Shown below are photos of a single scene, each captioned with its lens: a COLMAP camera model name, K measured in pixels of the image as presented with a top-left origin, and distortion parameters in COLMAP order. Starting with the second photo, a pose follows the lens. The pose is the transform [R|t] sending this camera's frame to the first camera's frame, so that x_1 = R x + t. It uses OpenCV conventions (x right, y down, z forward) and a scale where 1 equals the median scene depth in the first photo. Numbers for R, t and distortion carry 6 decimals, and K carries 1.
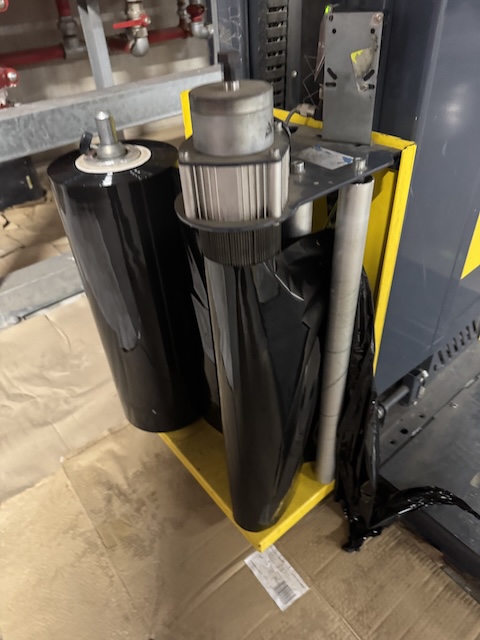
lens RADIAL K [[453.8, 0, 231.6], [0, 453.8, 331.4], [0, 0, 1]] dist [-0.013523, -0.004902]
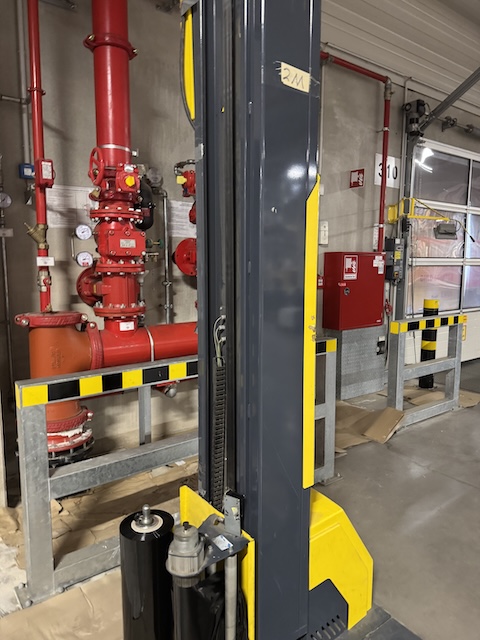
lens RADIAL K [[452.6, 0, 240.0], [0, 452.6, 320.0], [0, 0, 1]] dist [-0.007649, -0.004920]
pose [[0.997574, 0.062019, -0.031632, 0.118014], [-0.069296, 0.840726, -0.537008, -0.017285], [-0.006711, 0.537897, 0.842984, -0.785358]]
